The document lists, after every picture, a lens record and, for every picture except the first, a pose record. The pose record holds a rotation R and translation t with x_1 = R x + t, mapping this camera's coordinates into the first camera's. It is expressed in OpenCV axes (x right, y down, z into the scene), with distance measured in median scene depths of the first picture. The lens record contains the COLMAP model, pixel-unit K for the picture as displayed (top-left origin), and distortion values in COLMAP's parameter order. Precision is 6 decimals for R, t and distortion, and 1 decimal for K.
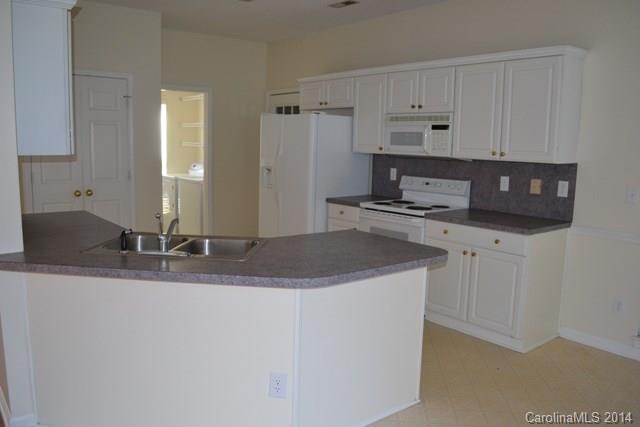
lens RADIAL K [[503.0, 0, 320.0], [0, 503.0, 213.5], [0, 0, 1]] dist [-0.070316, -0.000029]
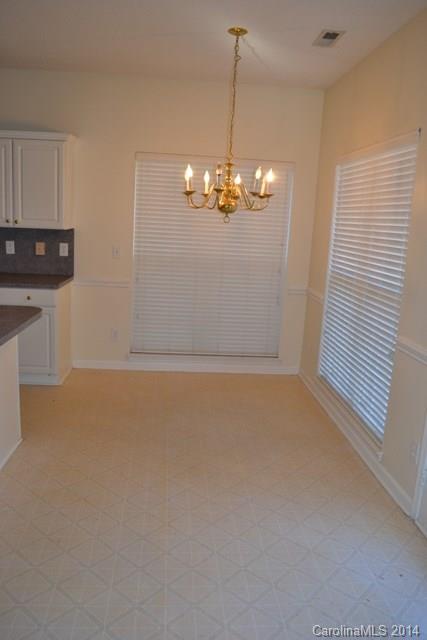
lens RADIAL K [[503.0, 0, 213.5], [0, 503.0, 320.0], [0, 0, 1]] dist [-0.070316, -0.000029]
pose [[0.579889, -0.158310, 0.799166, -0.315691], [0.074065, 0.987121, 0.141800, -0.025317], [-0.811322, -0.023038, 0.584145, -0.035353]]
